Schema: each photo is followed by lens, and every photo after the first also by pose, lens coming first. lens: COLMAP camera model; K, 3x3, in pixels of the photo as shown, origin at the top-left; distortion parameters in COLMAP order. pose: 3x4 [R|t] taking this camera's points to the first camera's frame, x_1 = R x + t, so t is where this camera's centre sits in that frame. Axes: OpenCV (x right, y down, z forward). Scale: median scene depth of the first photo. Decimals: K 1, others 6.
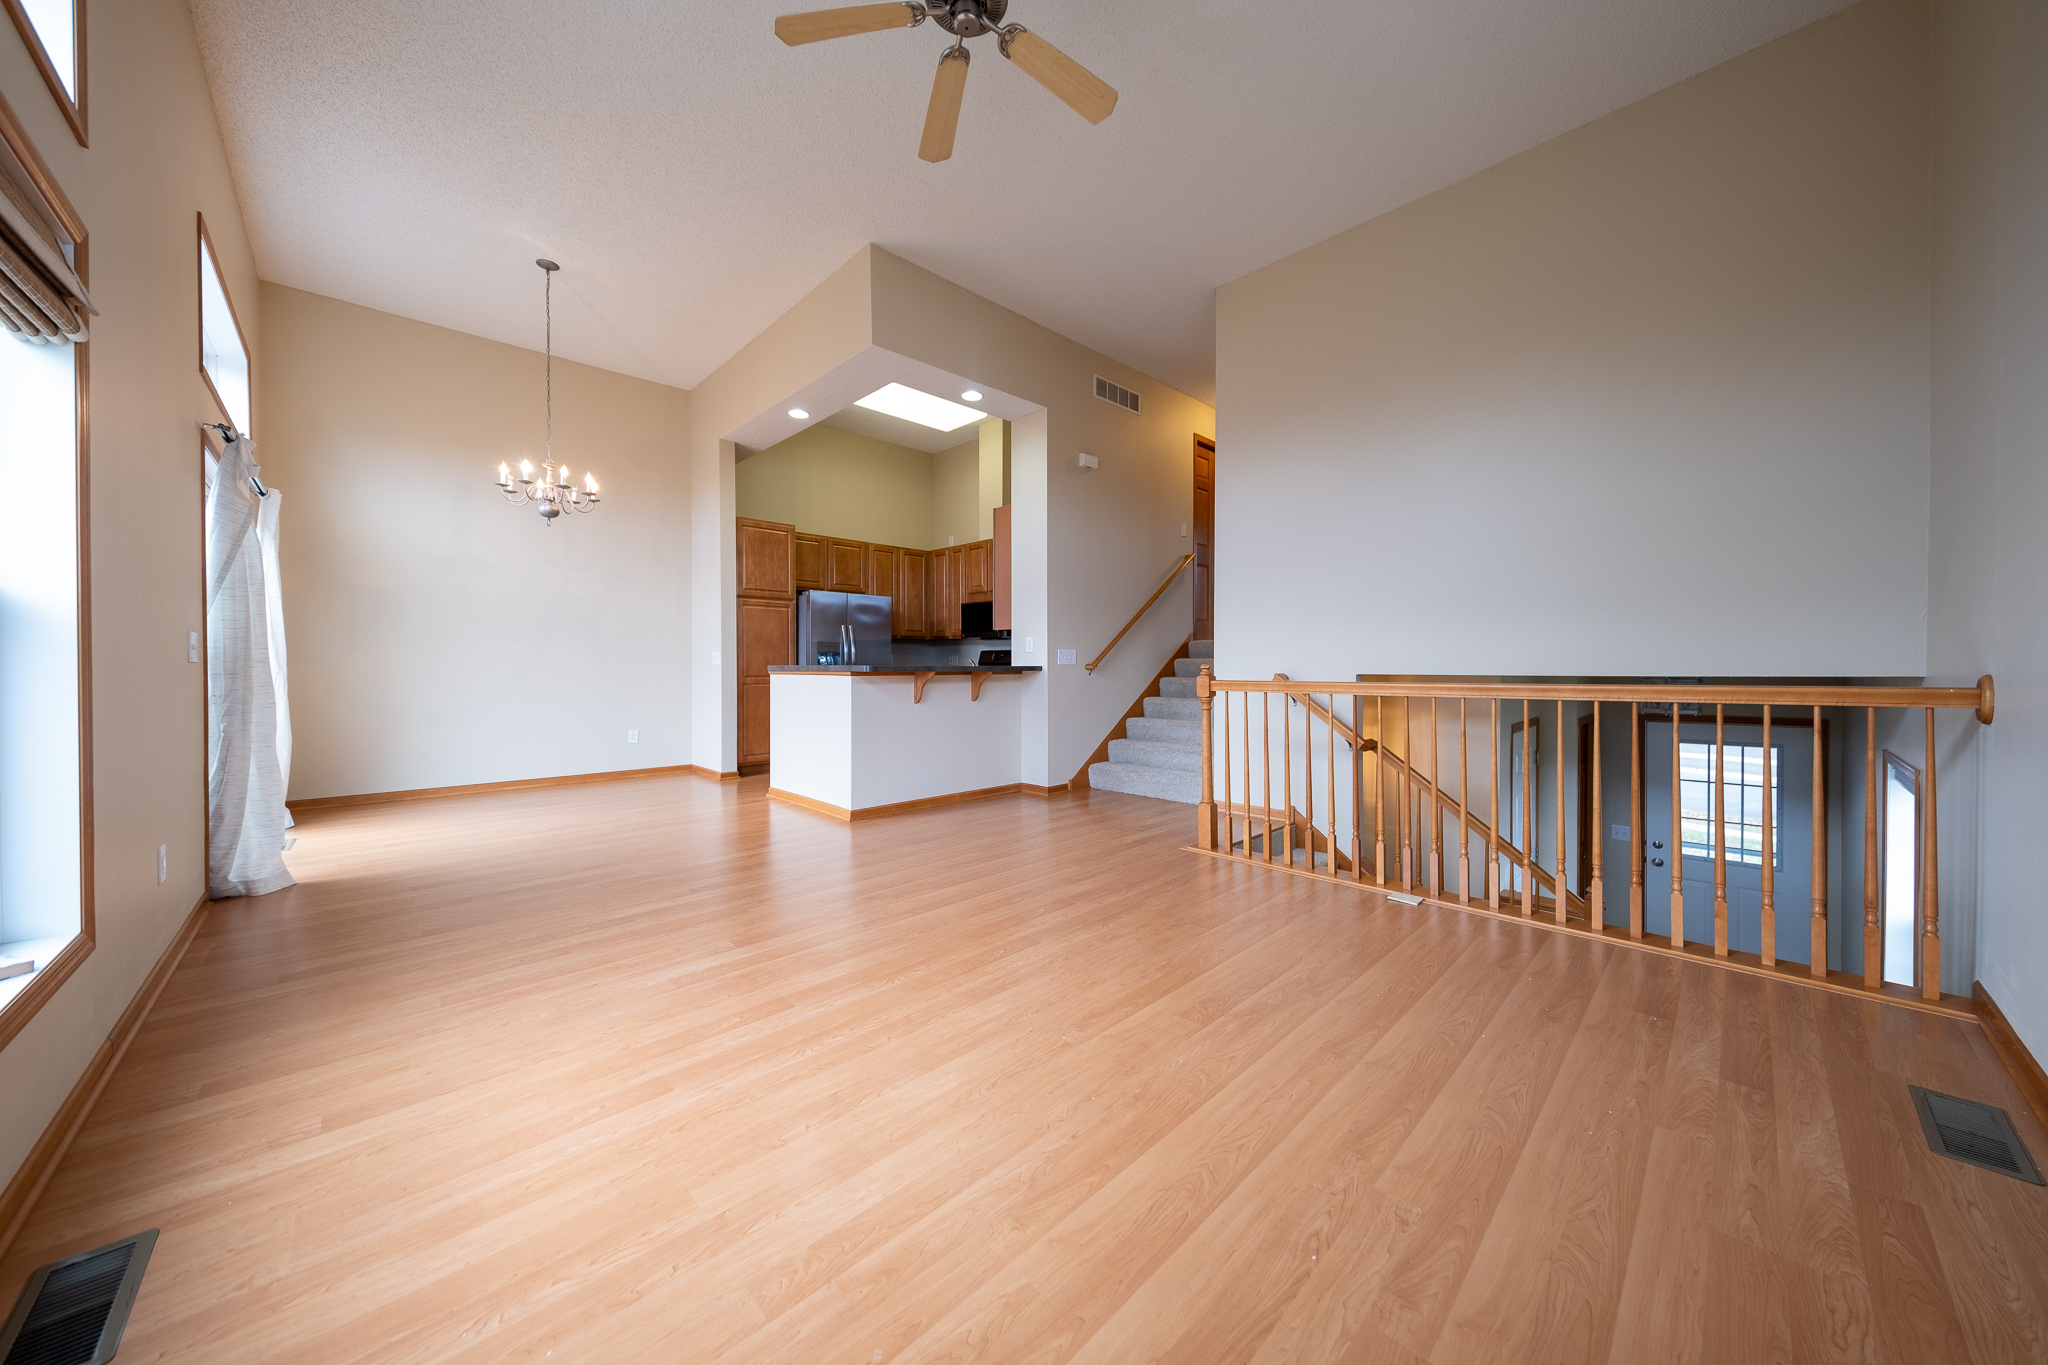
lens RADIAL K [[688.3, 0, 1006.4], [0, 688.3, 672.2], [0, 0, 1]] dist [0.000046, -0.000092]
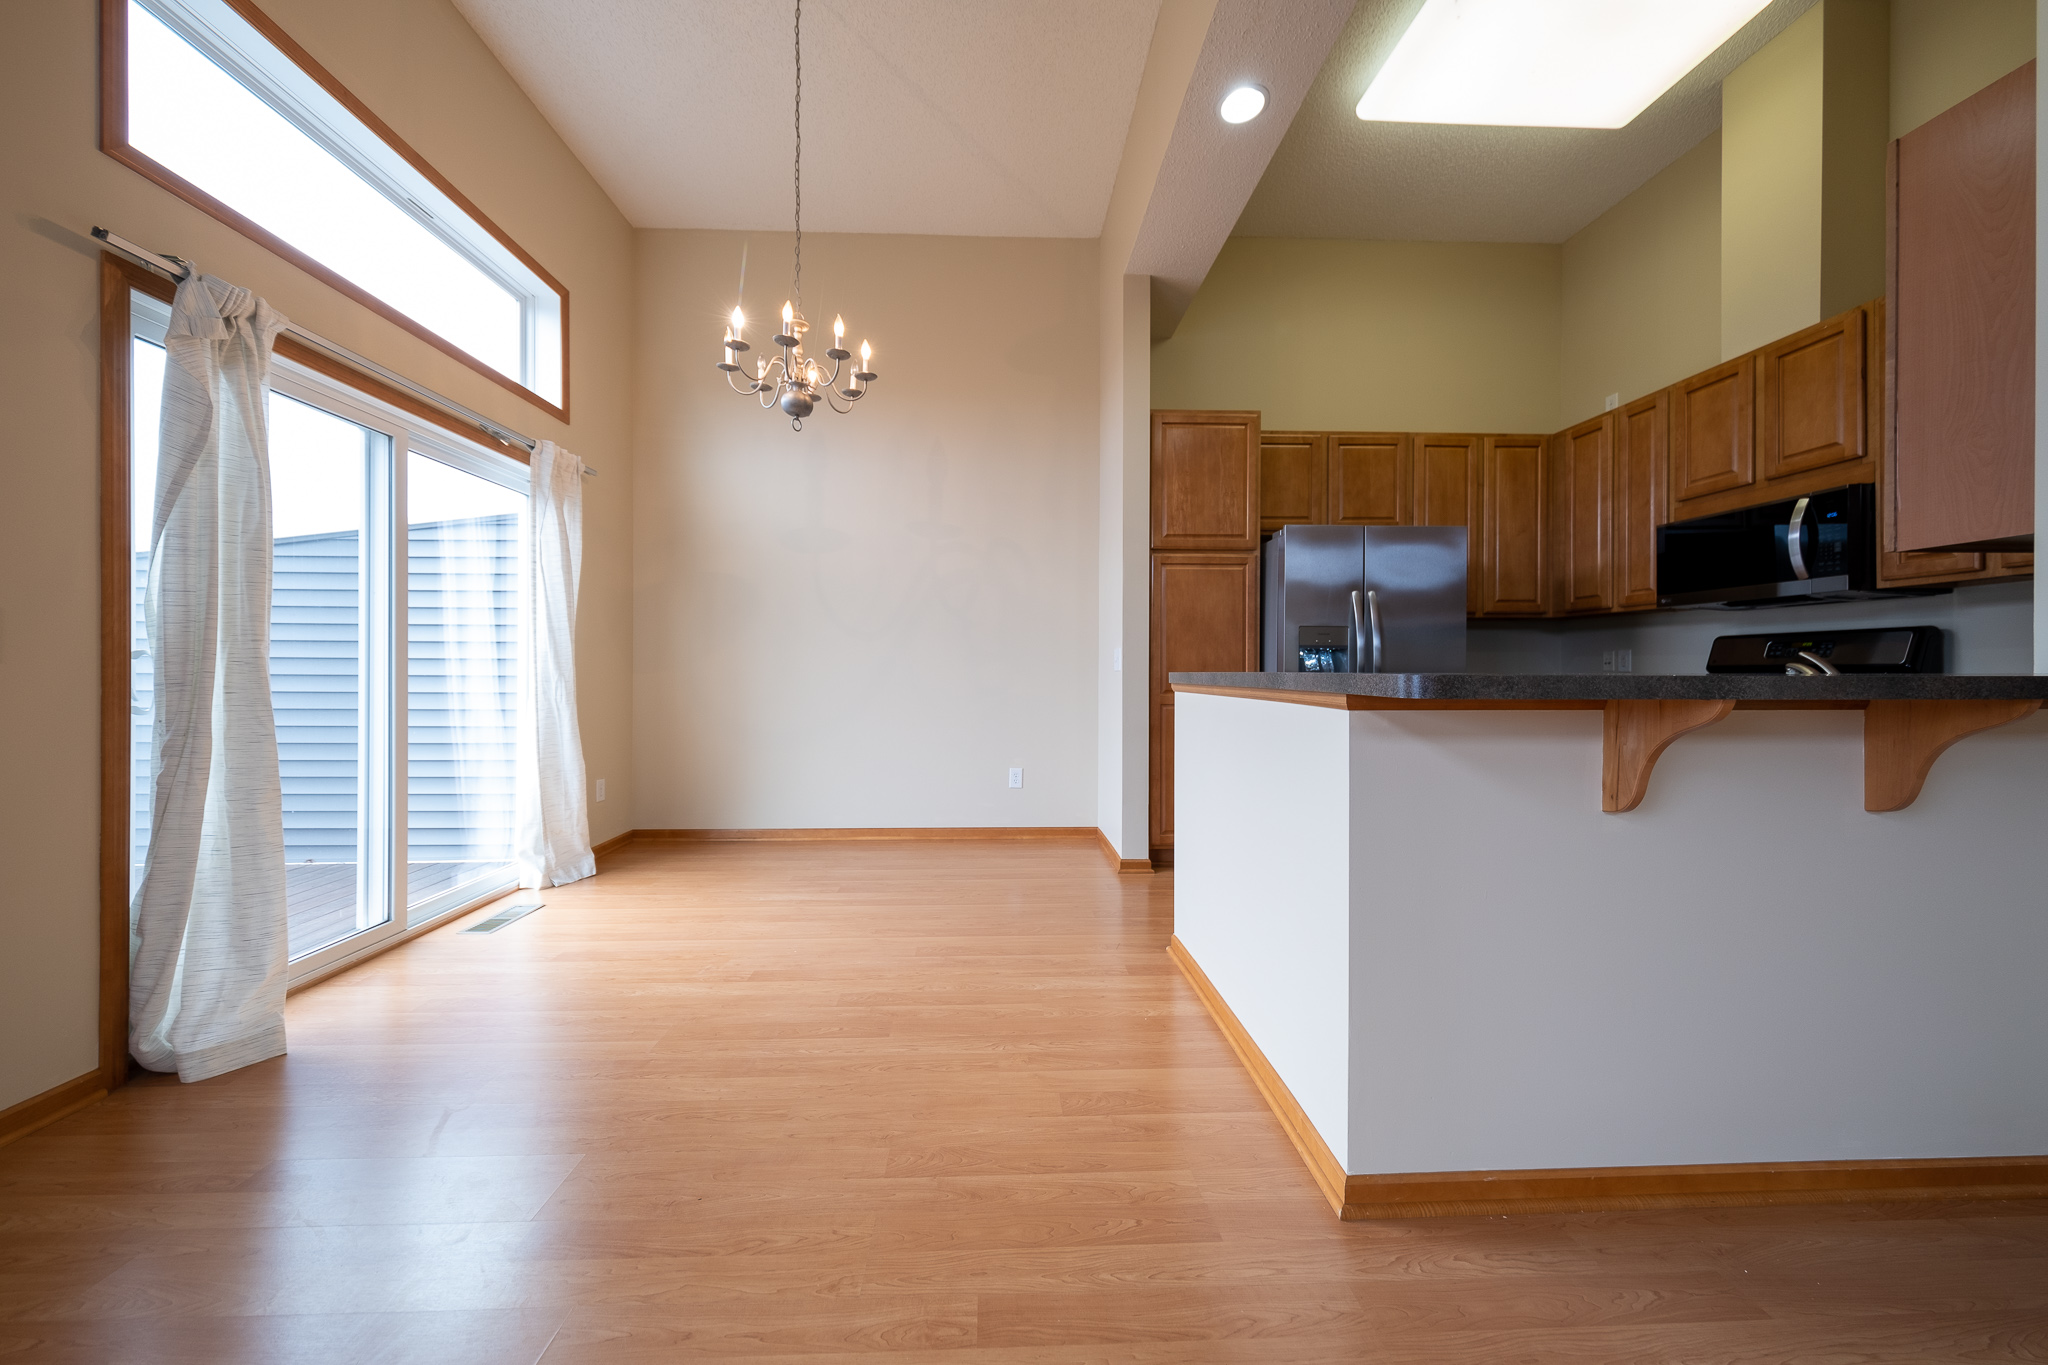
lens RADIAL K [[688.3, 0, 1024.3], [0, 688.3, 683.3], [0, 0, 1]] dist [0.000046, -0.000092]
pose [[0.763515, 0.012443, -0.645670, -0.101521], [-0.008558, 0.999922, 0.009150, -0.004674], [0.645733, -0.001461, 0.763562, 0.488067]]
